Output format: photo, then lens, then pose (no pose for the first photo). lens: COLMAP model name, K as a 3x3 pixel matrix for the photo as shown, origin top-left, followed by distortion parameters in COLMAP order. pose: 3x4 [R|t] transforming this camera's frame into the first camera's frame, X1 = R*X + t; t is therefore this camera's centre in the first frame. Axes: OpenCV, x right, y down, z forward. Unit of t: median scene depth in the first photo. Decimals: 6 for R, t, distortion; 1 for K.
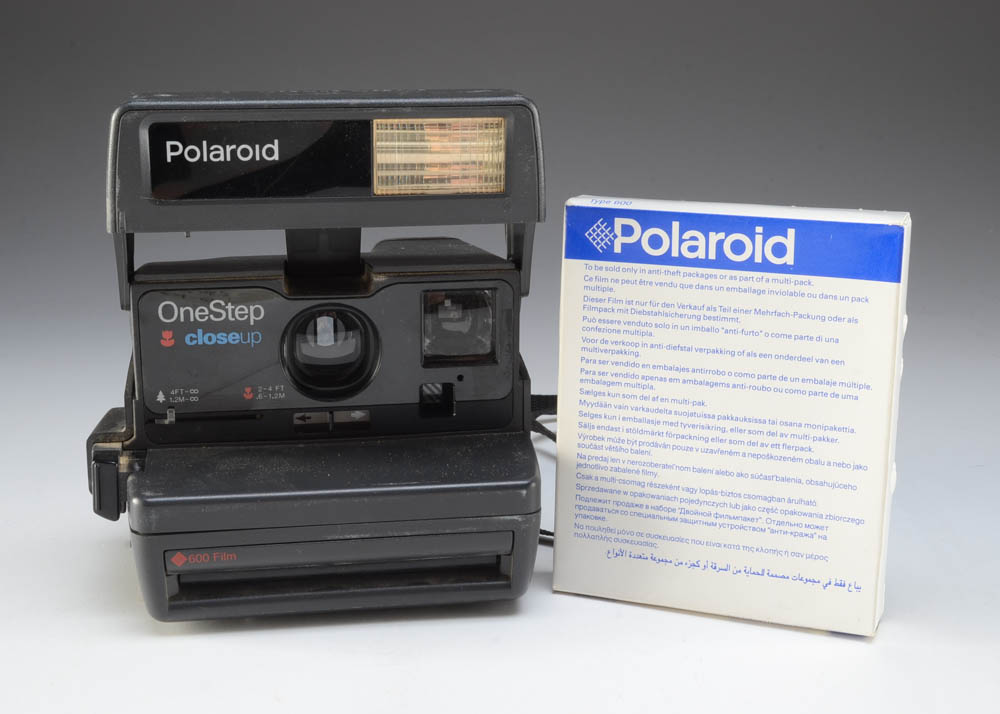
lens RADIAL K [[1606.6, 0, 502.7], [0, 1606.6, 352.2], [0, 0, 1]] dist [-0.023404, 0.000000]
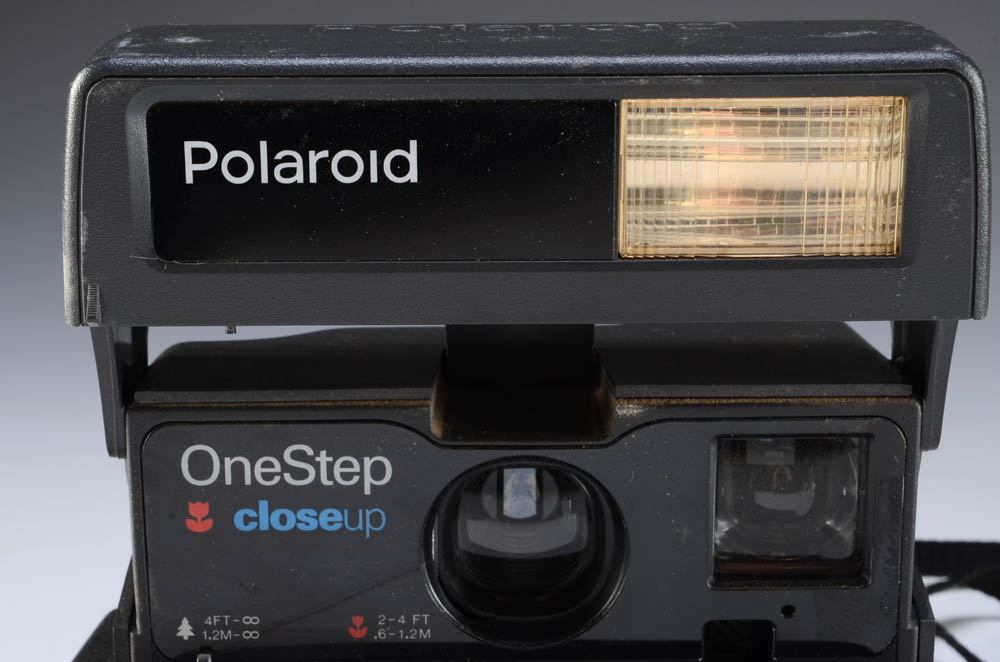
lens RADIAL K [[2170.9, 0, 500.7], [0, 2170.9, 332.7], [0, 0, 1]] dist [0.087534, 0.000000]
pose [[0.987805, 0.036389, -0.151382, -0.016476], [-0.028775, 0.998222, 0.052193, -0.105078], [0.153012, -0.047201, 0.987096, 0.355367]]
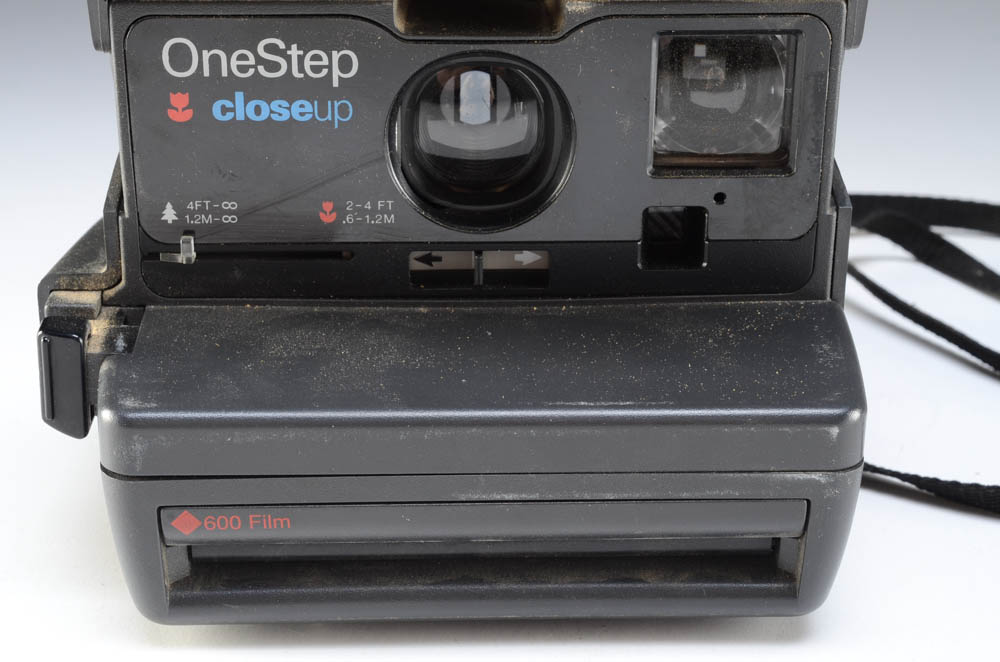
lens RADIAL K [[1826.0, 0, 499.4], [0, 1826.0, 330.6], [0, 0, 1]] dist [0.046737, 0.000000]
pose [[0.991729, 0.052748, -0.117005, -0.026978], [-0.034085, 0.987149, 0.156127, -0.034563], [0.123737, -0.150847, 0.980782, 0.404962]]
